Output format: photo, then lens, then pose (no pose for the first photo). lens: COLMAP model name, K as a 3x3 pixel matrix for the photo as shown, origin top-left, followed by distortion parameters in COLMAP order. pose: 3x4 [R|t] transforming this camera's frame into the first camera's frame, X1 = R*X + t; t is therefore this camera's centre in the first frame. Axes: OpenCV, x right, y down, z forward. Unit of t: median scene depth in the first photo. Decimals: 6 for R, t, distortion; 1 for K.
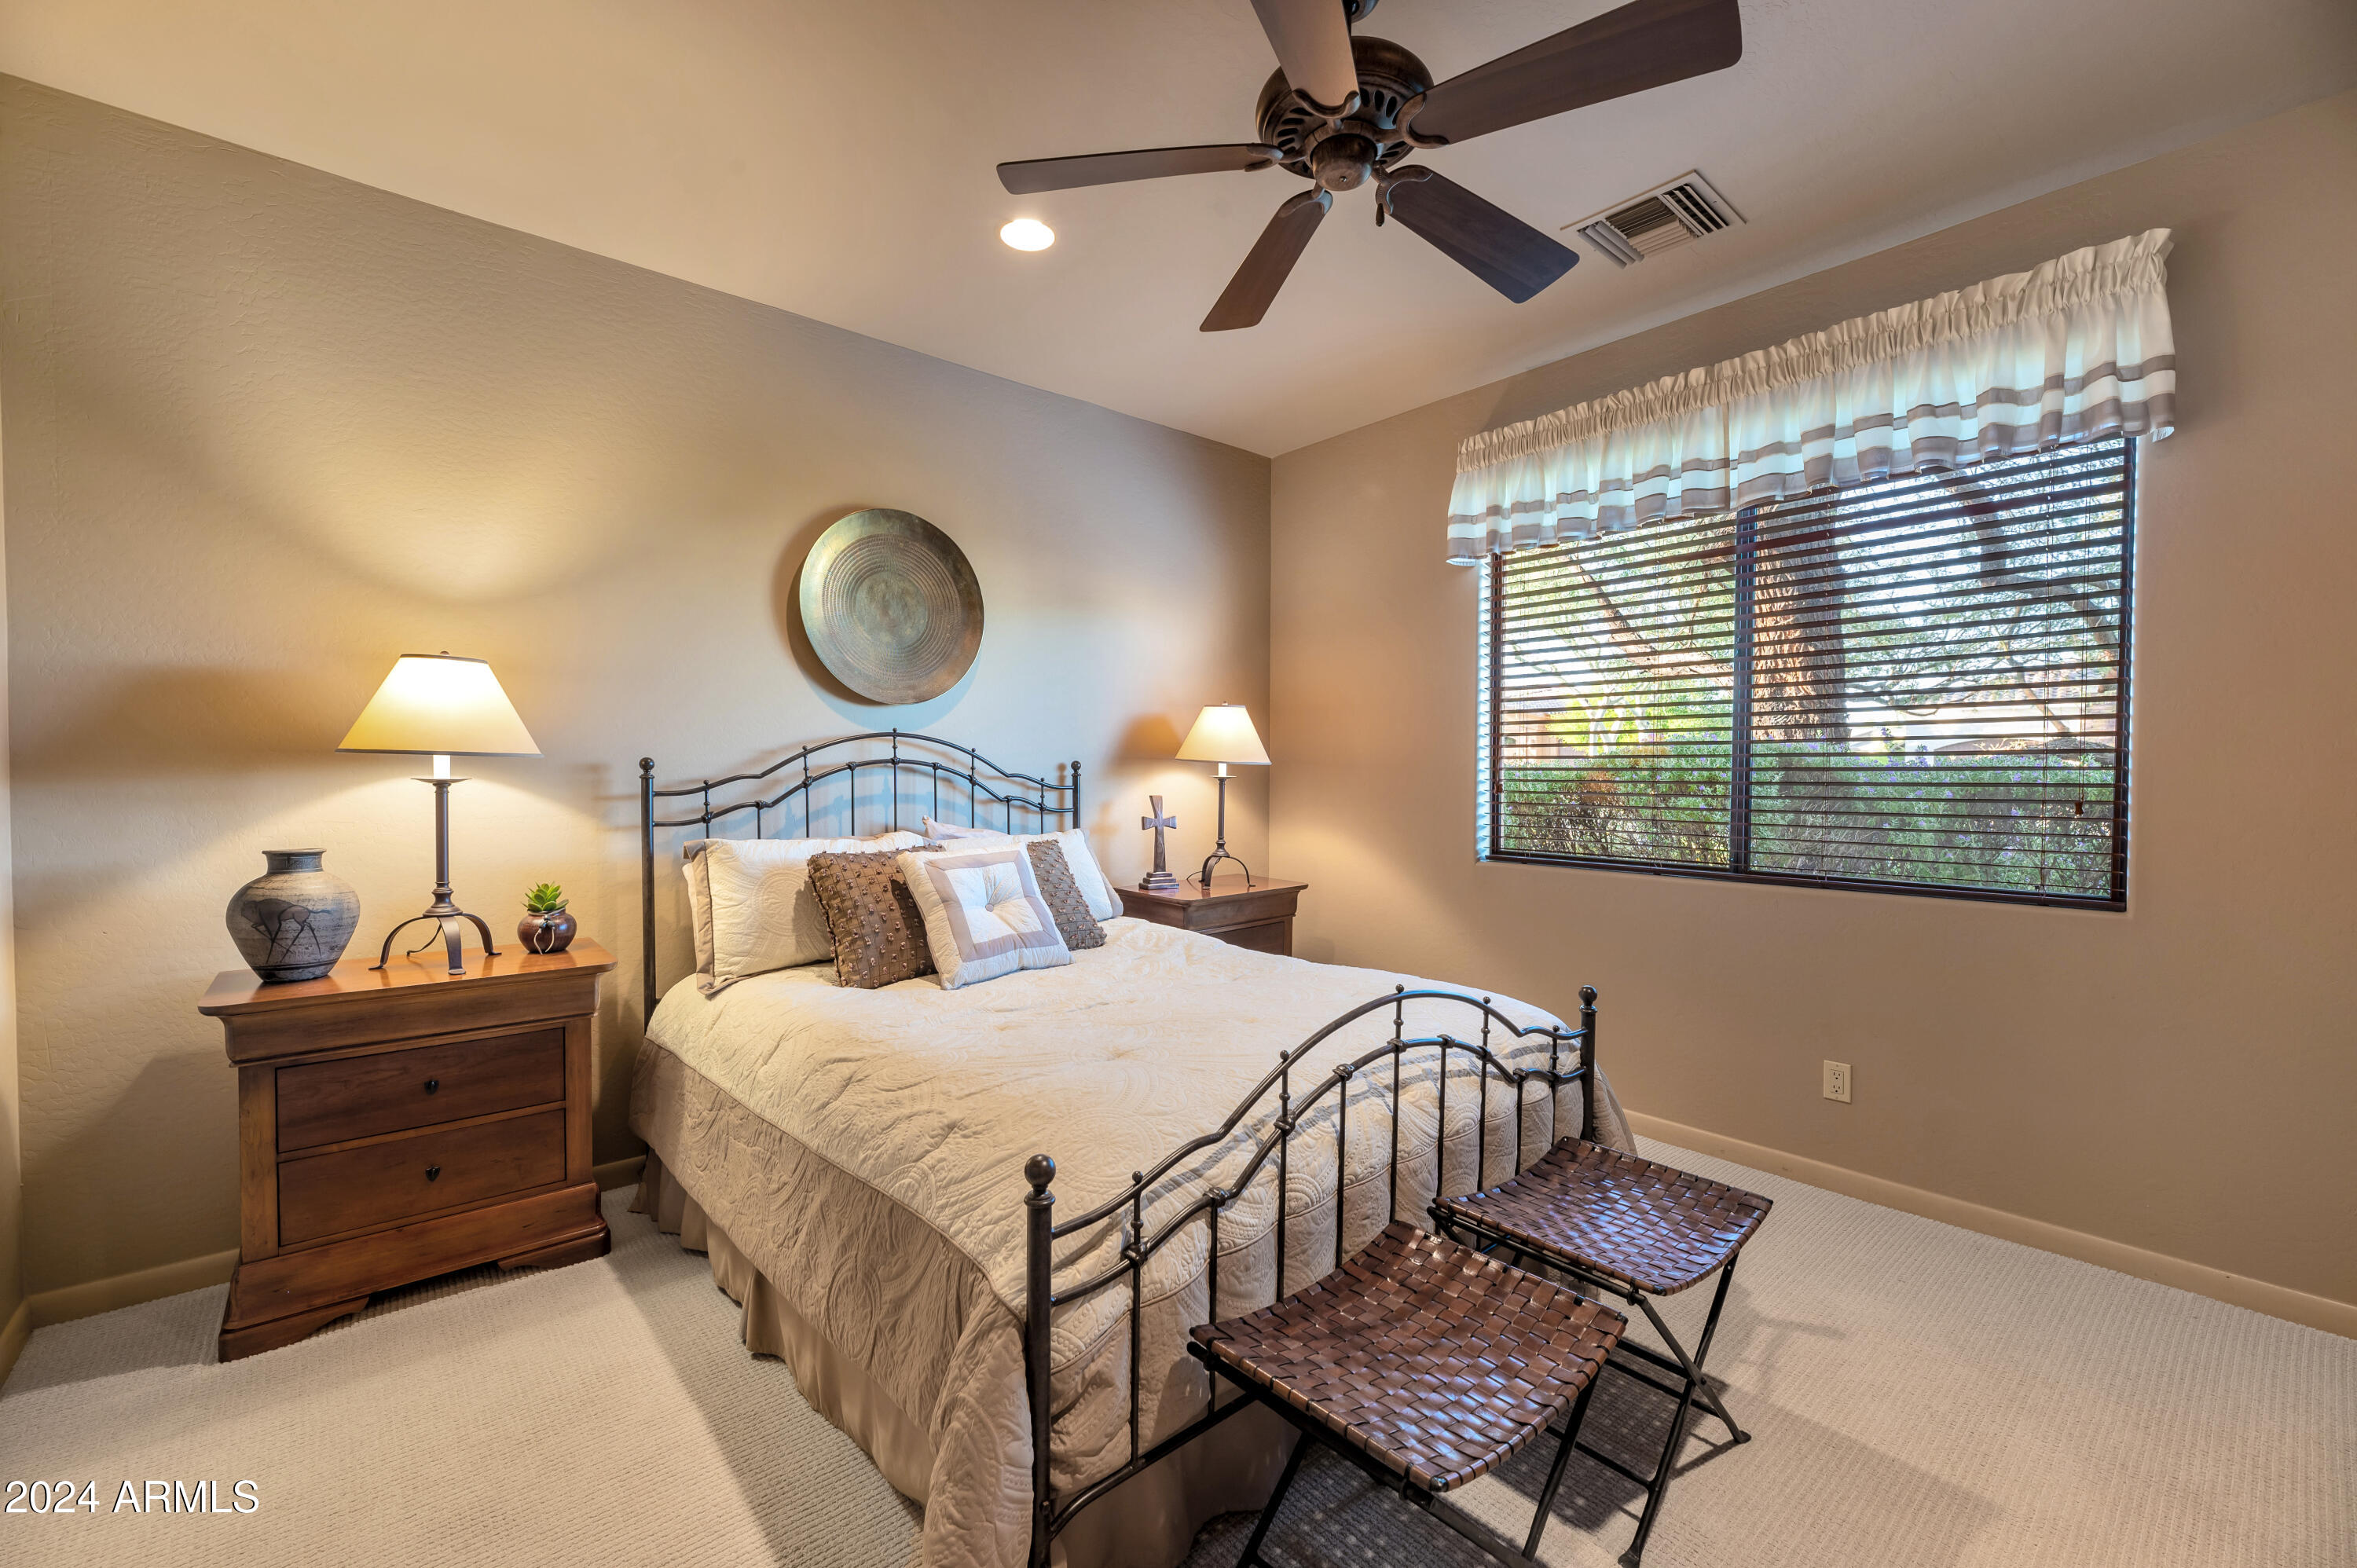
lens RADIAL K [[942.8, 0, 1154.9], [0, 942.8, 781.8], [0, 0, 1]] dist [-0.006220, -0.000321]
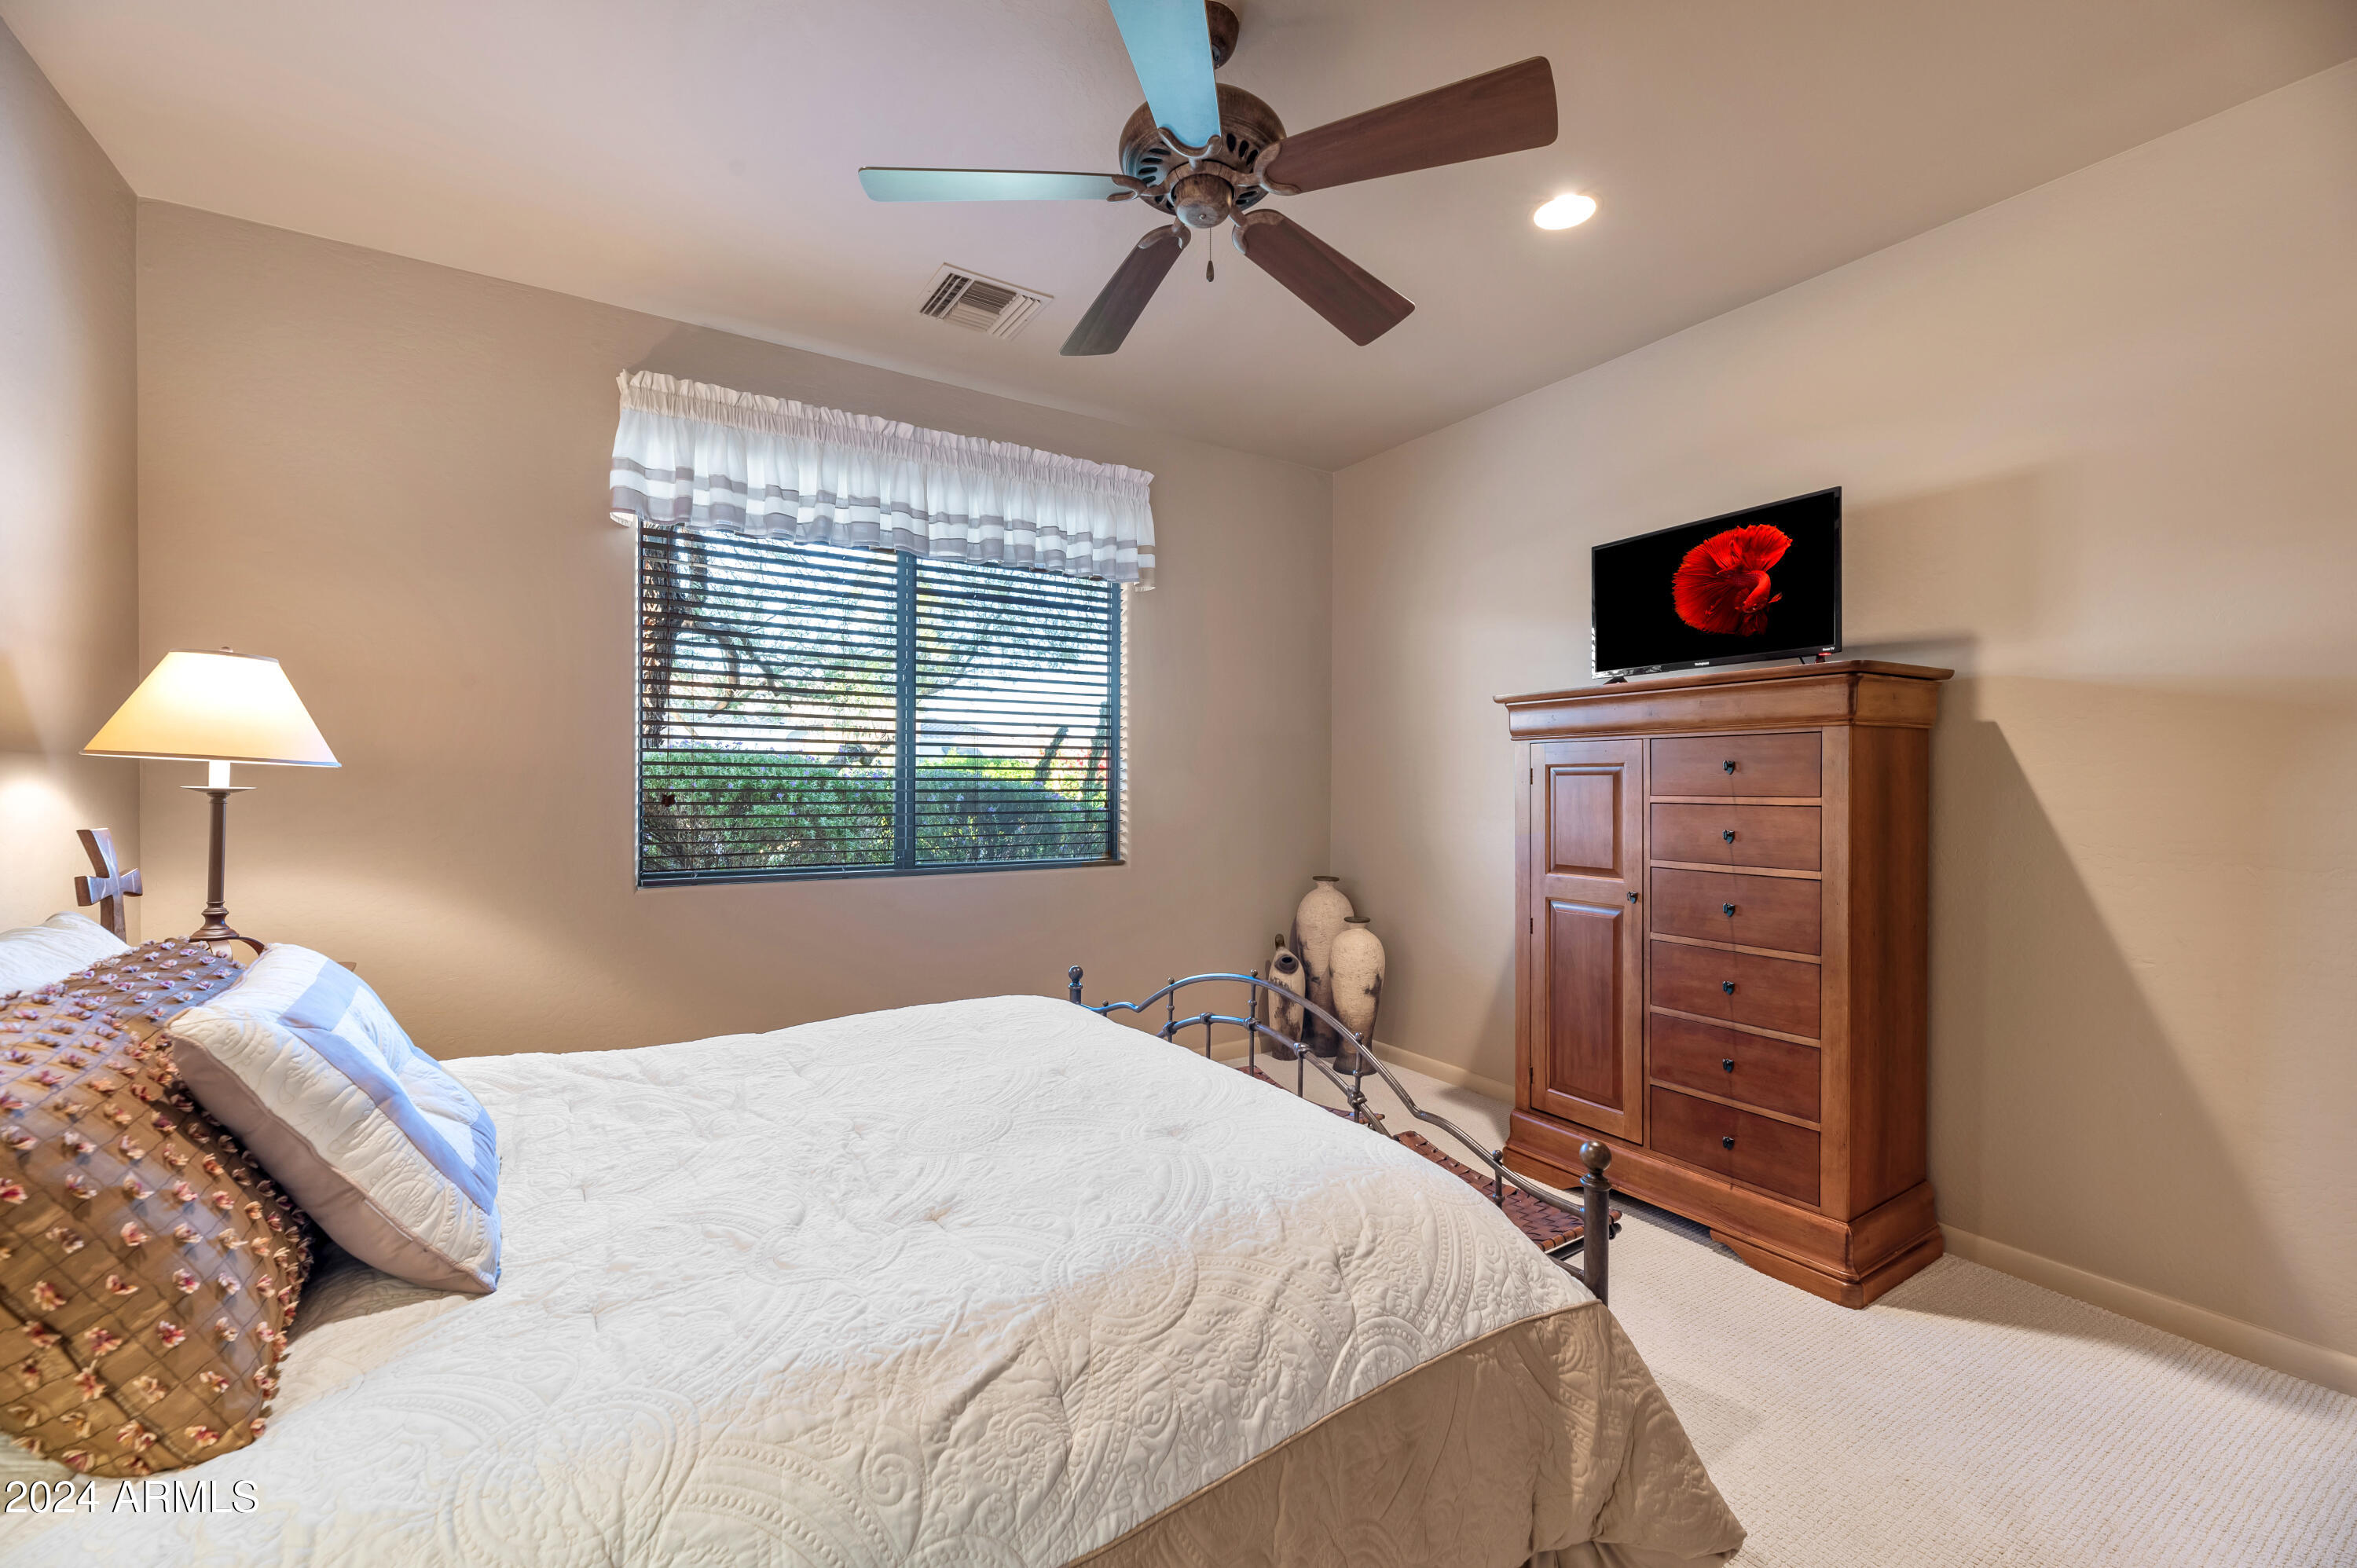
lens RADIAL K [[942.8, 0, 1160.2], [0, 942.8, 787.9], [0, 0, 1]] dist [-0.006220, -0.000321]
pose [[0.132306, 0.000854, 0.991209, -0.497147], [0.016621, 0.999857, -0.003080, 0.006269], [-0.991070, 0.016882, 0.132272, 0.547083]]
